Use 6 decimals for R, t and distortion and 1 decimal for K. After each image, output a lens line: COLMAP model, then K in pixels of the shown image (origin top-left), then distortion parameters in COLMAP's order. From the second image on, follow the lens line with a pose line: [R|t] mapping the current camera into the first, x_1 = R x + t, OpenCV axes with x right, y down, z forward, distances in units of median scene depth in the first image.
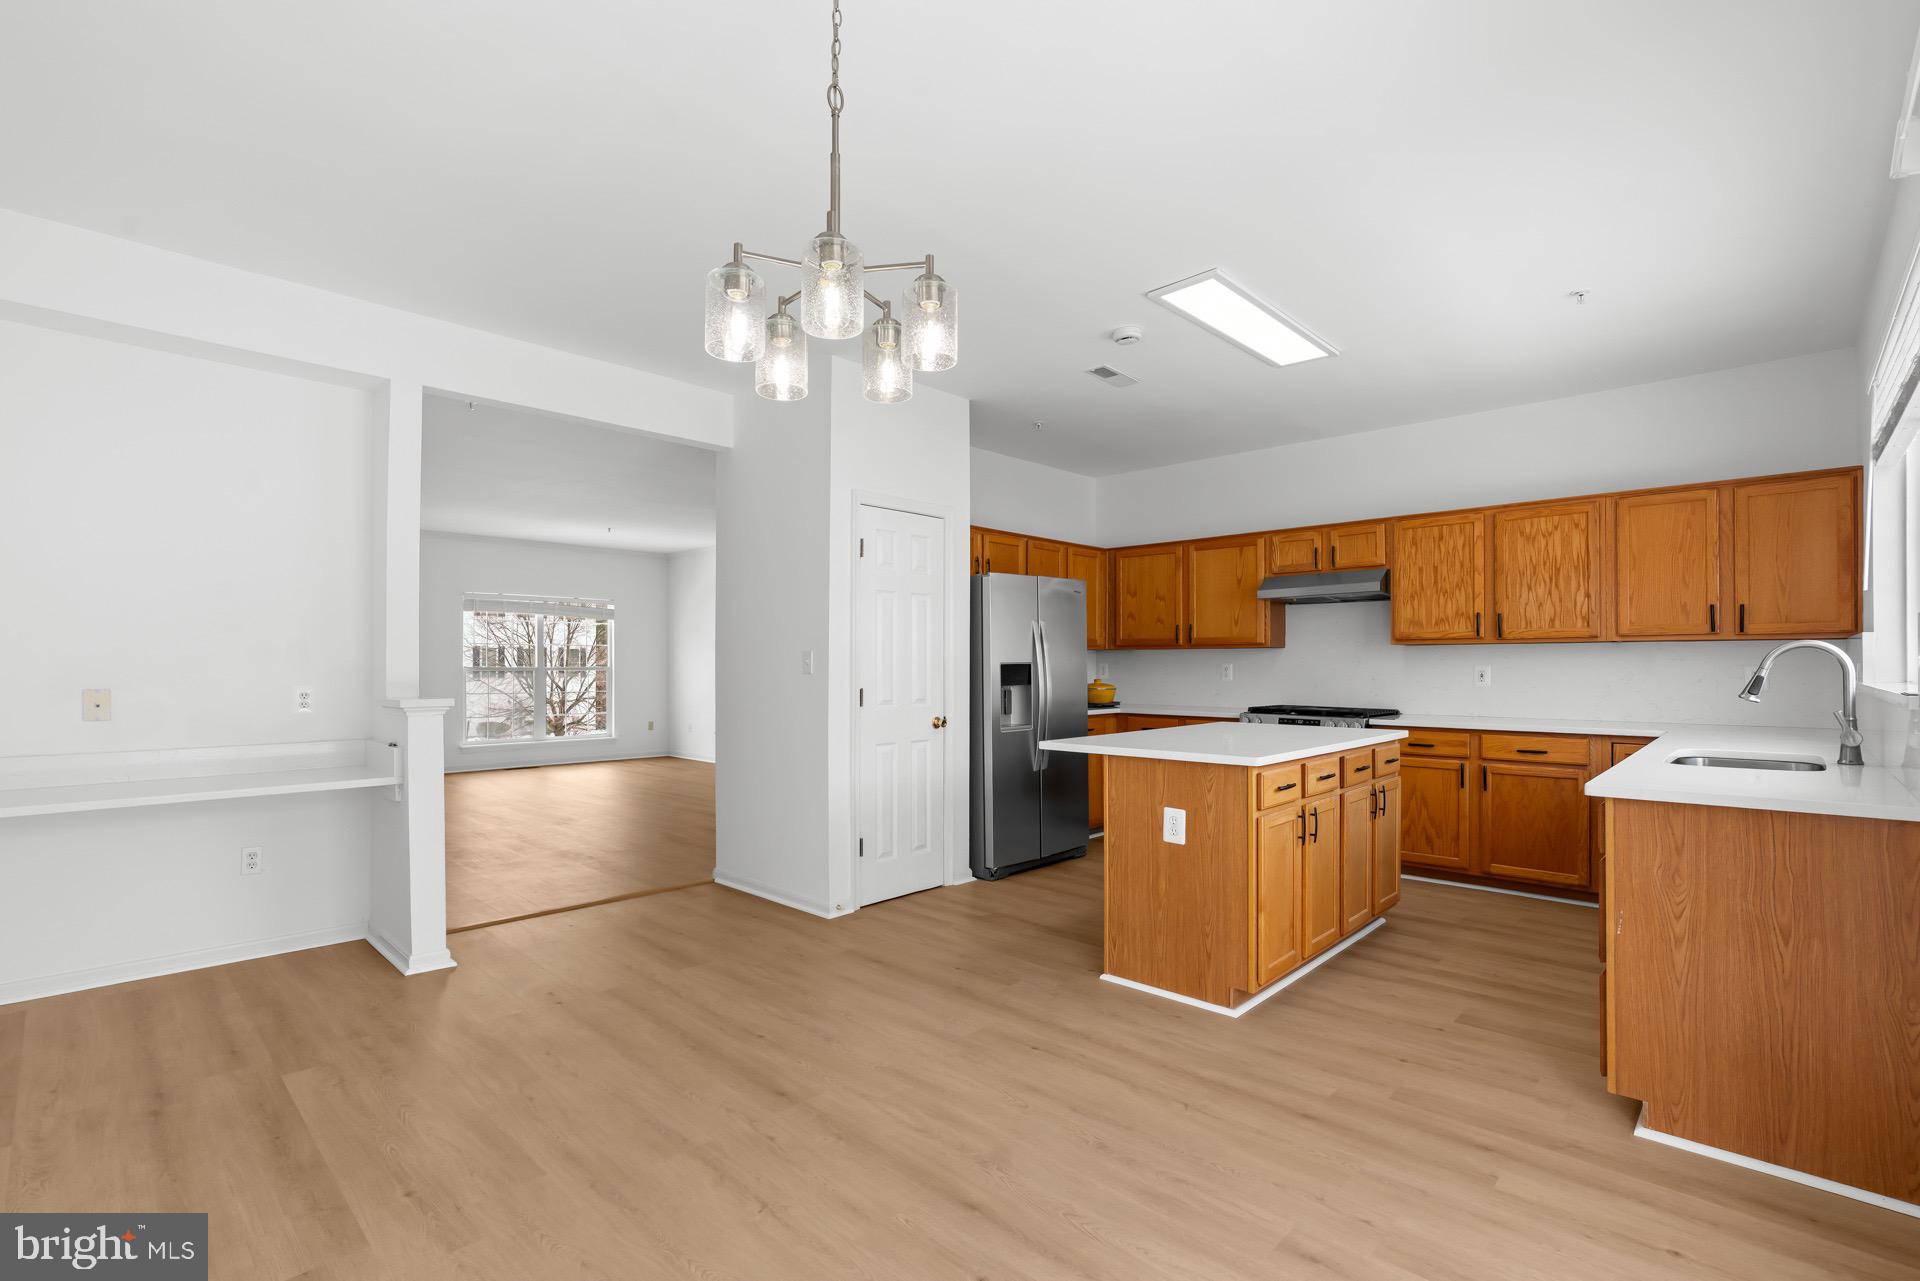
lens RADIAL K [[873.9, 0, 971.0], [0, 873.9, 659.3], [0, 0, 1]] dist [-0.015888, 0.001136]
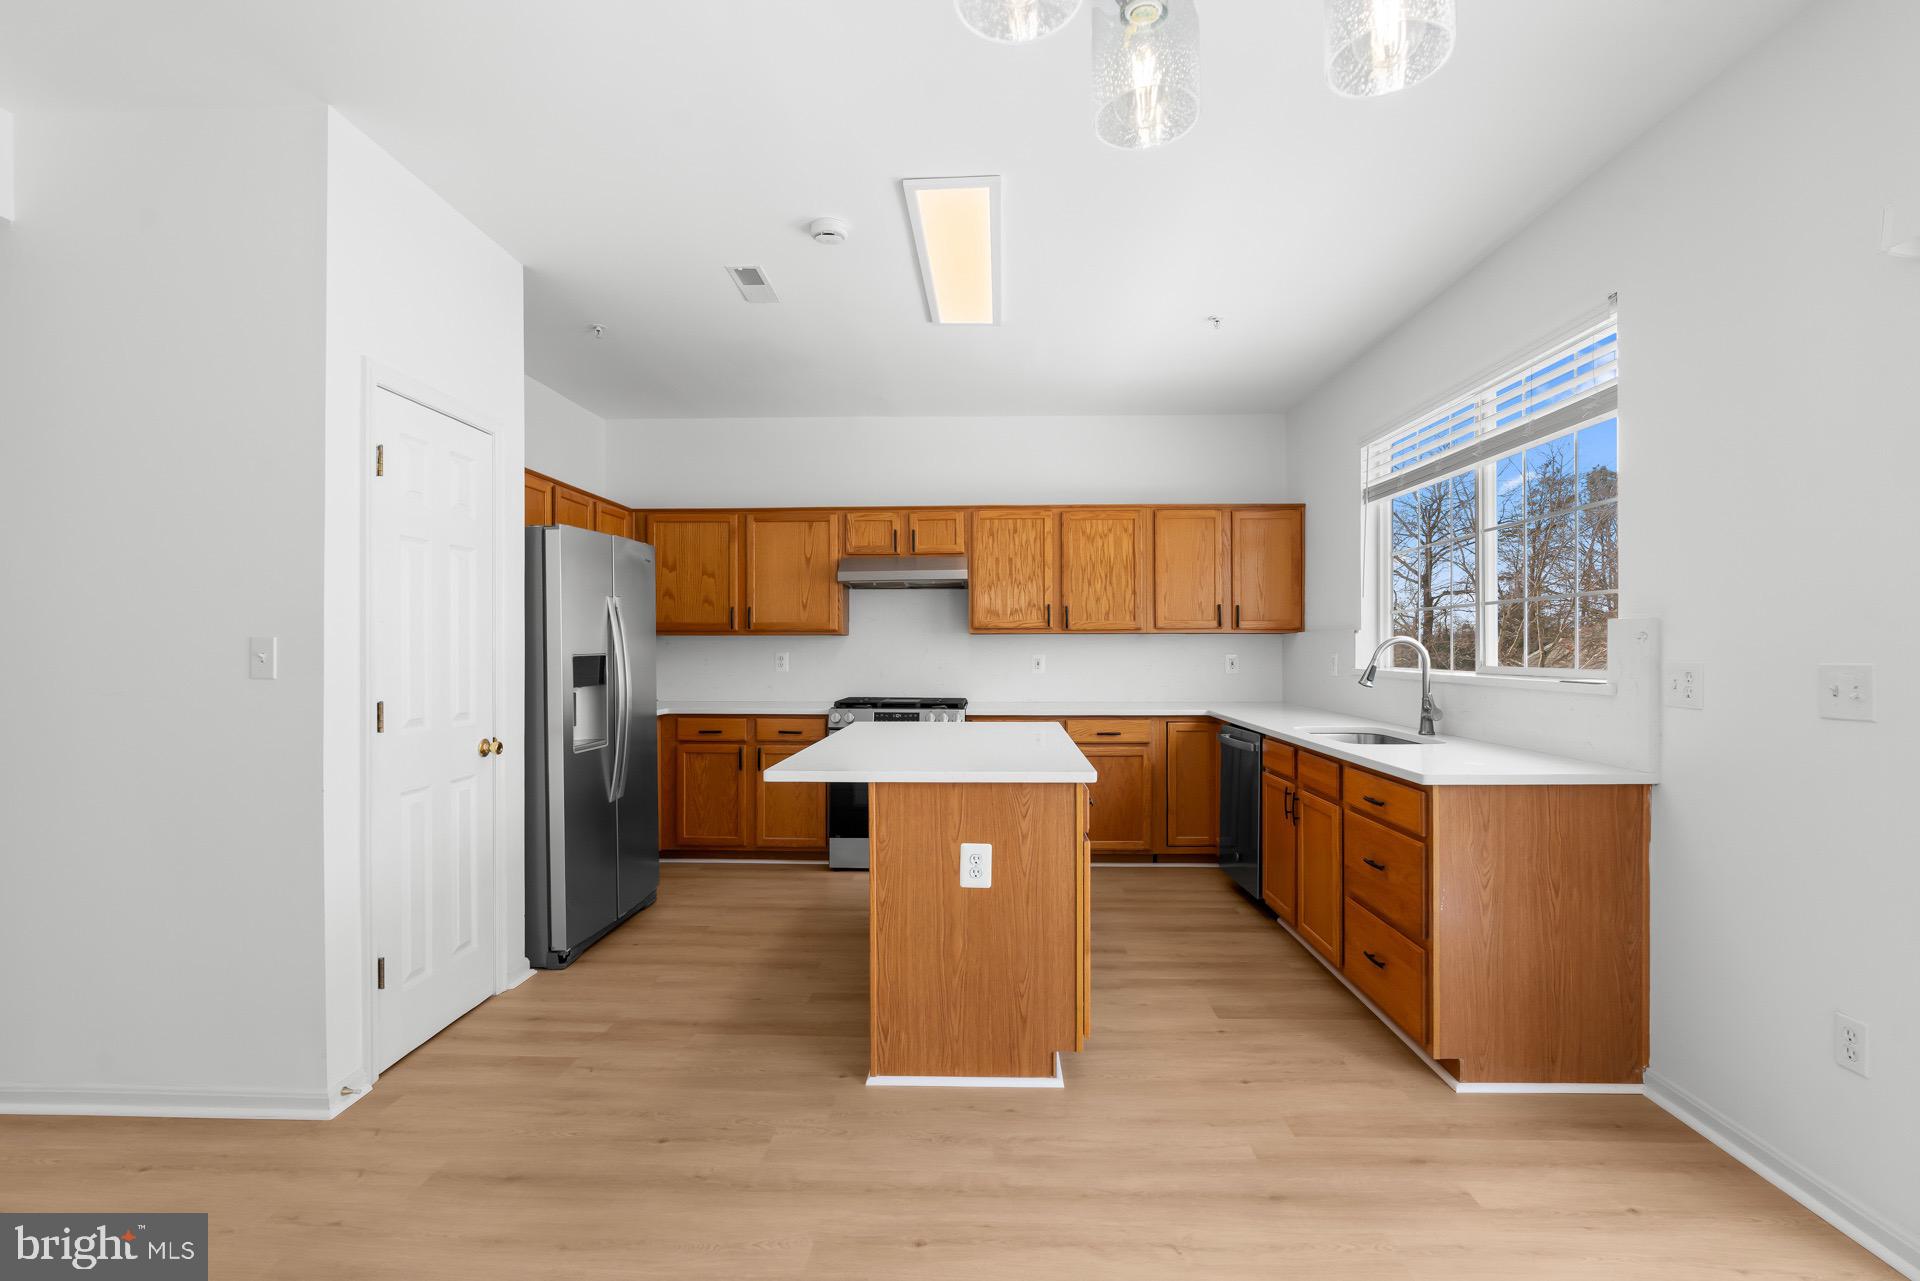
lens RADIAL K [[865.7, 0, 972.1], [0, 865.7, 649.3], [0, 0, 1]] dist [-0.012499, 0.000806]
pose [[0.749010, -0.002371, 0.662554, -0.197798], [-0.003024, 0.999971, 0.006997, -0.006640], [-0.662551, -0.007244, 0.748981, 0.291181]]
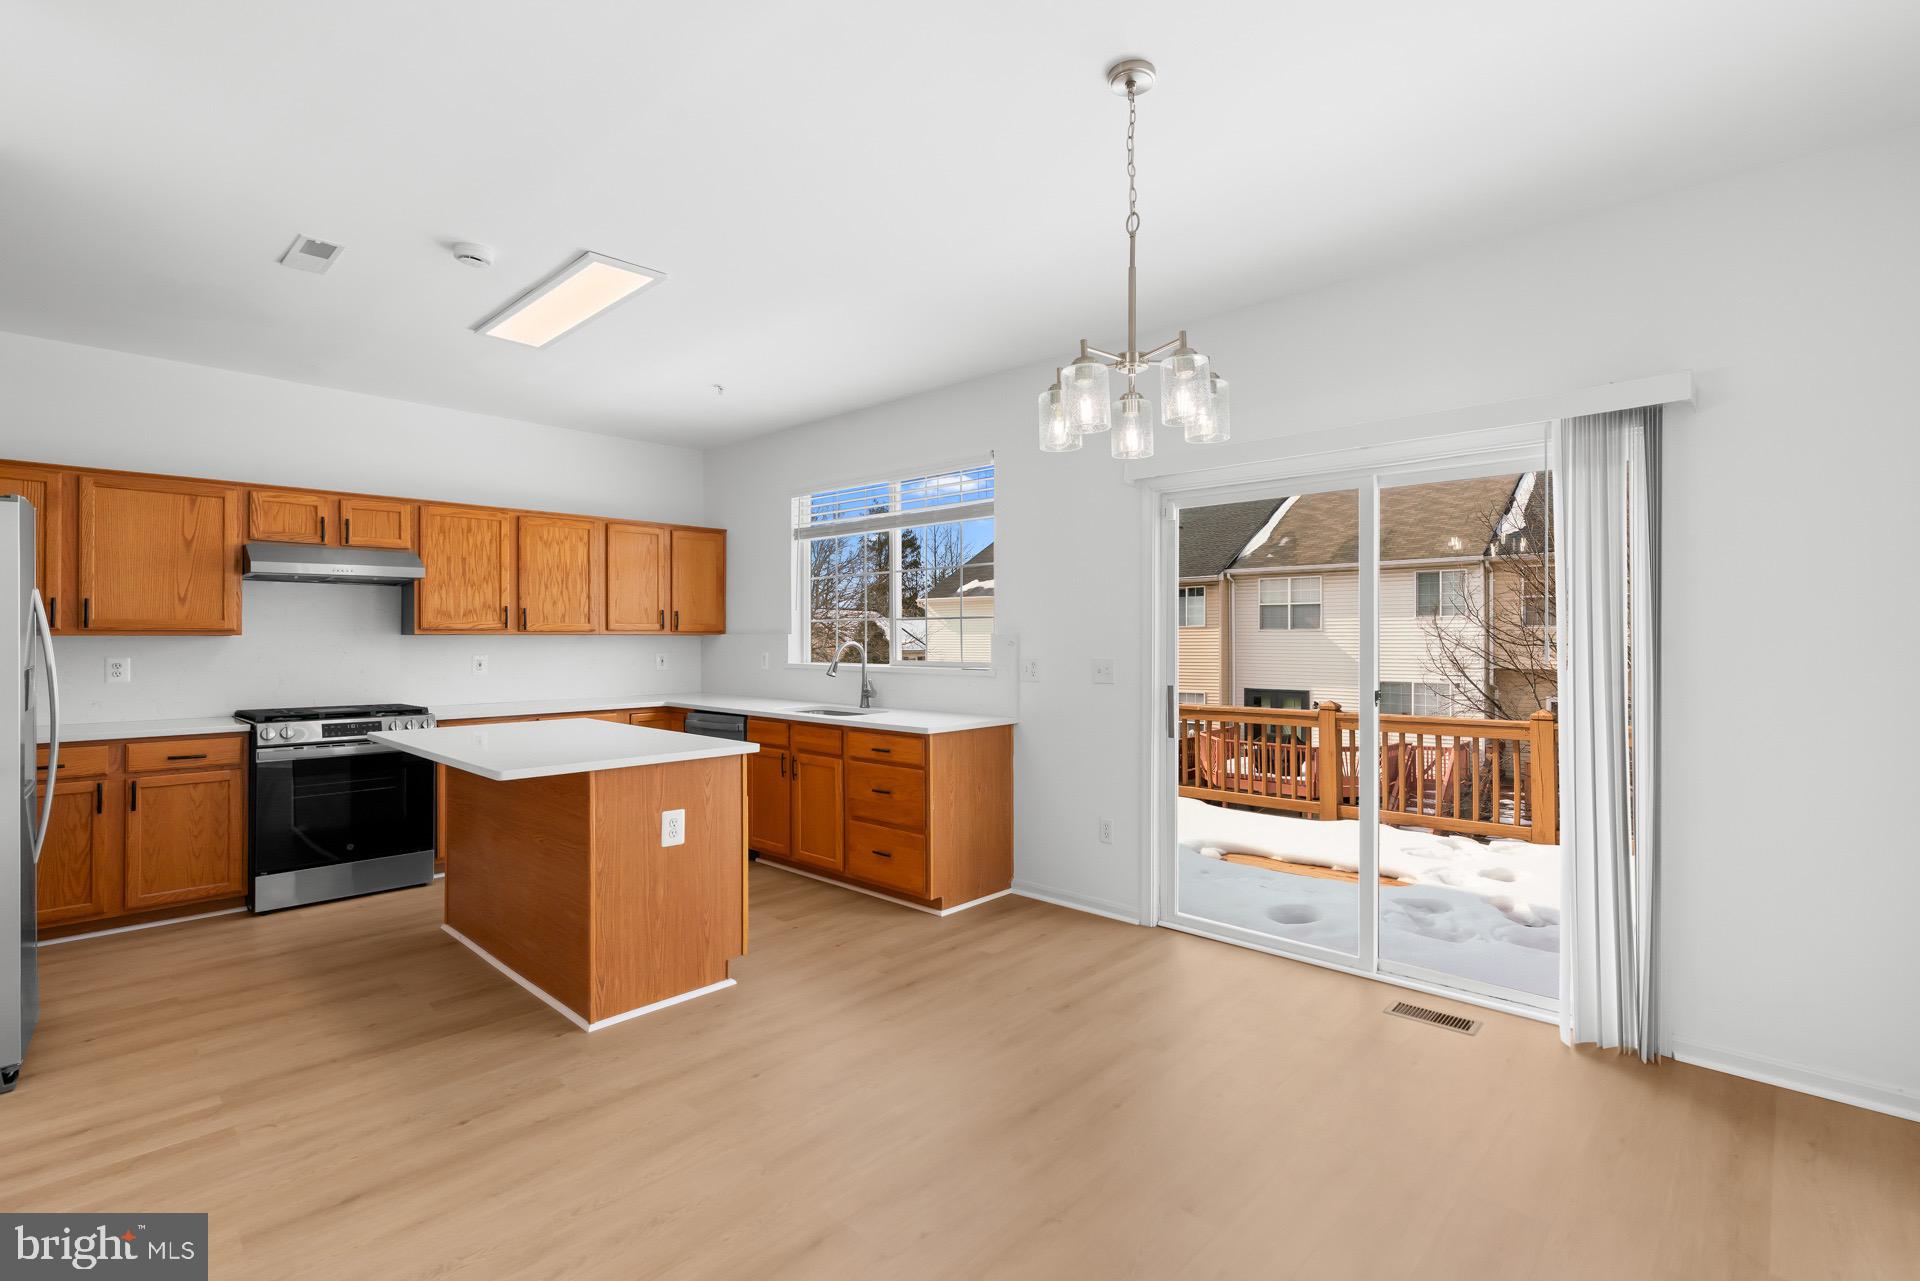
lens RADIAL K [[873.5, 0, 971.9], [0, 873.5, 631.5], [0, 0, 1]] dist [-0.010471, 0.000875]
pose [[-0.005465, 0.007752, 0.999955, -0.526118], [-0.004397, 0.999960, -0.007776, -0.017868], [-0.999975, -0.004440, -0.005430, 0.462940]]
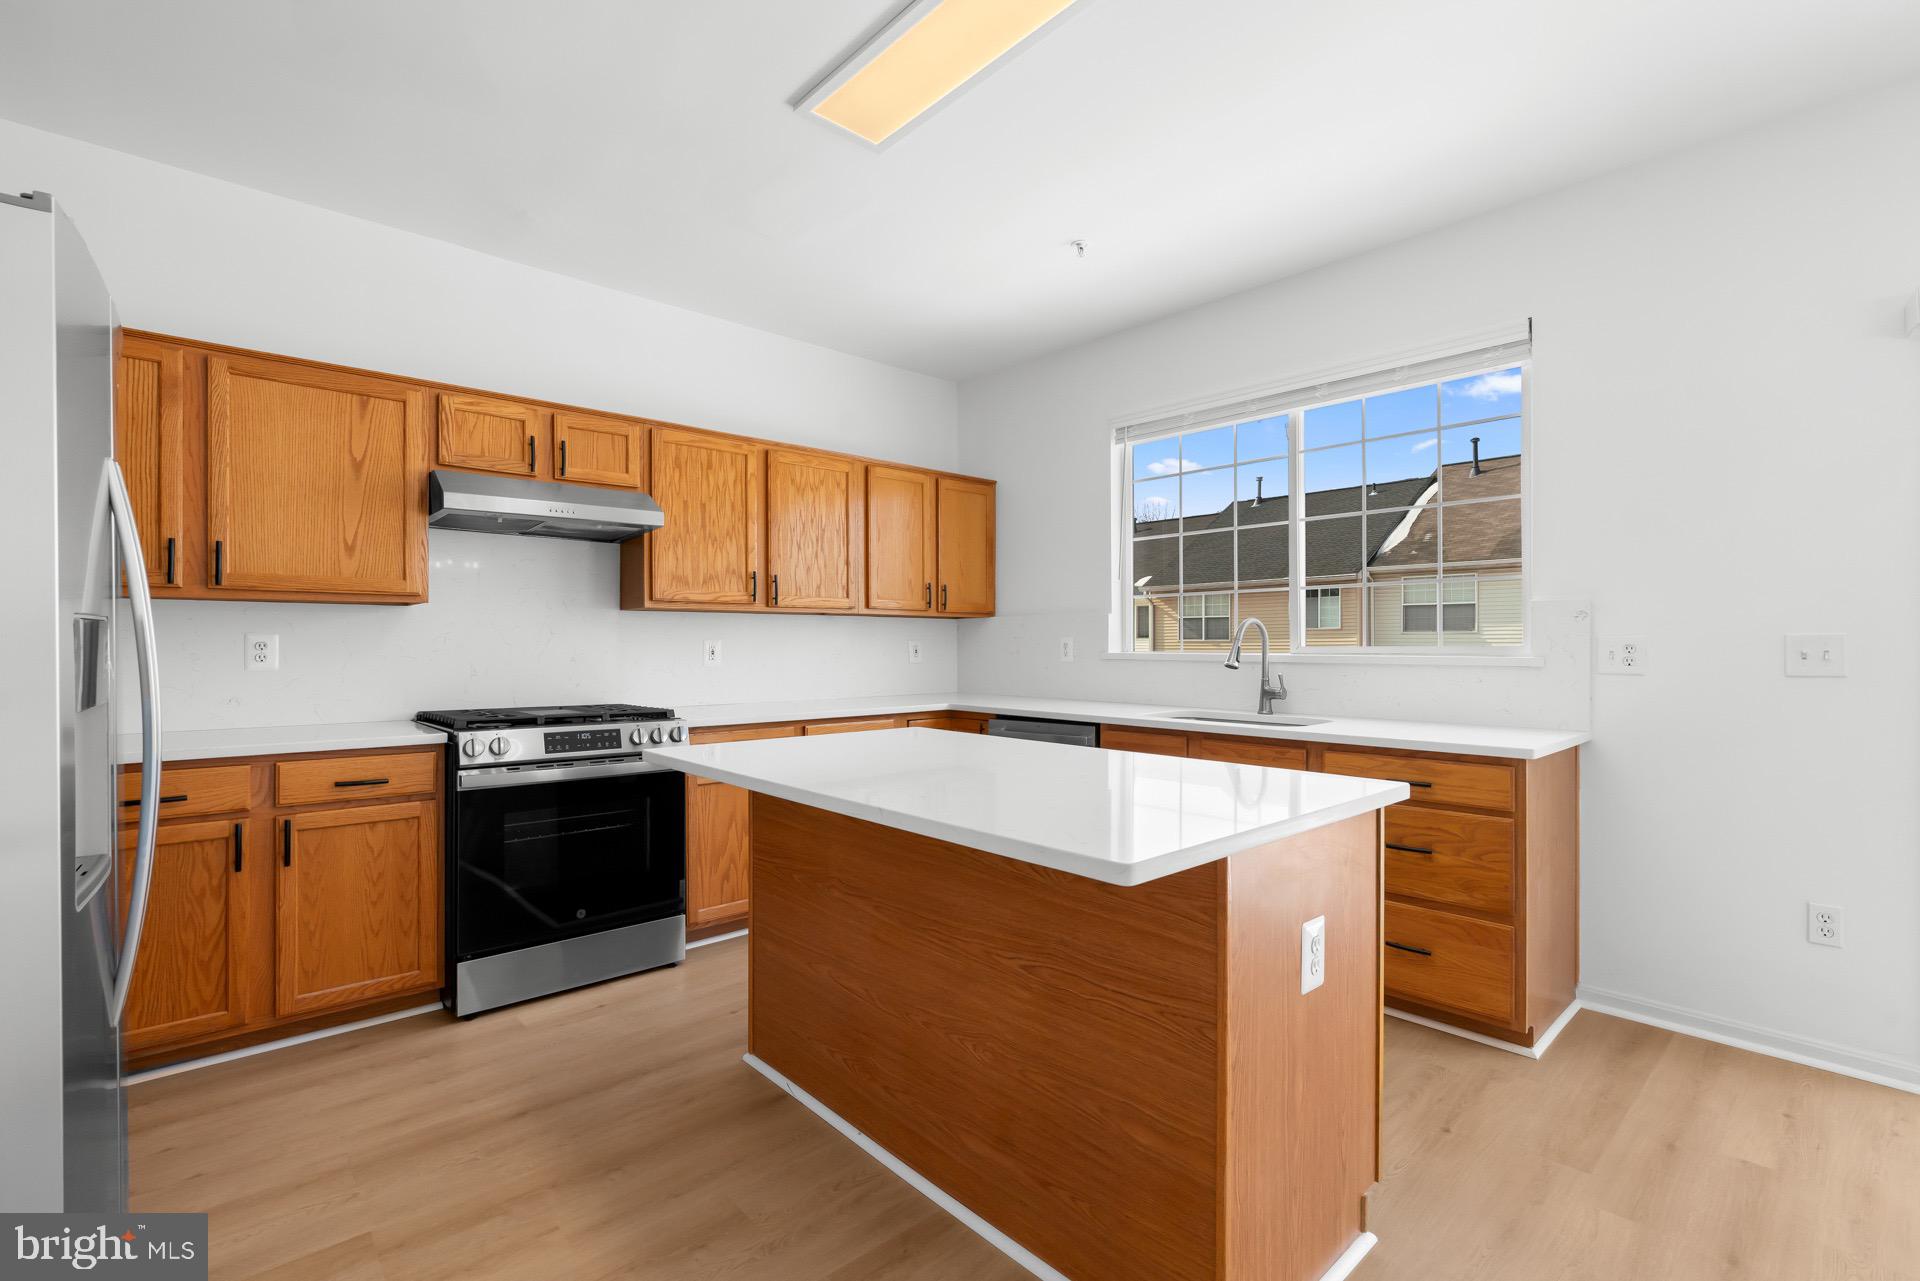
lens RADIAL K [[859.3, 0, 964.1], [0, 859.3, 644.8], [0, 0, 1]] dist [-0.011723, 0.000901]
pose [[0.079742, 0.000761, 0.996815, -0.182975], [-0.005280, 0.999986, -0.000341, 0.012096], [-0.996802, -0.005236, 0.079745, 0.803029]]
